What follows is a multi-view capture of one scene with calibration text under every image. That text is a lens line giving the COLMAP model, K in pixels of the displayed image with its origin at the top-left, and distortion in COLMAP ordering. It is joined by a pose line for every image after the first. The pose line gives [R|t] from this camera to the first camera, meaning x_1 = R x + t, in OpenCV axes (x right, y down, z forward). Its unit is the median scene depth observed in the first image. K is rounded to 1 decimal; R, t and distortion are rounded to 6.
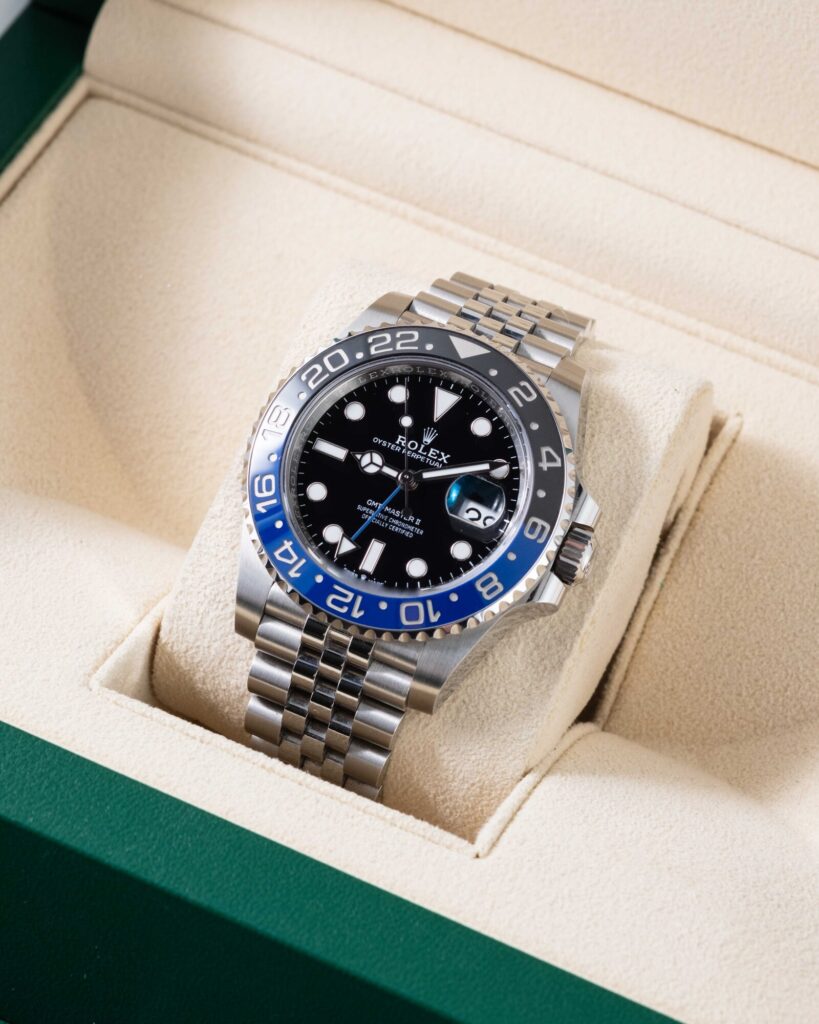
lens RADIAL K [[4124.9, 0, 409.5], [0, 4124.9, 512.0], [0, 0, 1]] dist [0.232872, -4.564538]
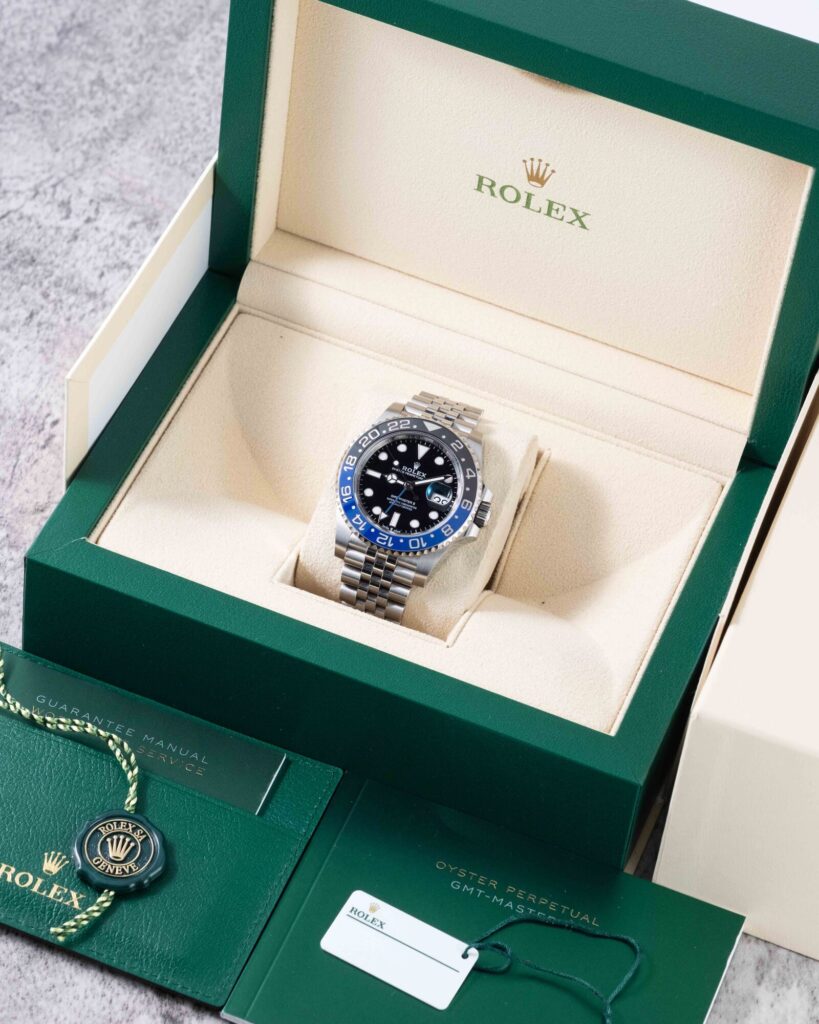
lens RADIAL K [[4124.9, 0, 409.5], [0, 4124.9, 512.0], [0, 0, 1]] dist [0.232872, -4.564538]
pose [[0.997017, -0.043604, 0.063680, -0.145087], [0.043385, 0.999047, 0.004810, -0.004073], [-0.063829, -0.002033, 0.997959, -1.270609]]
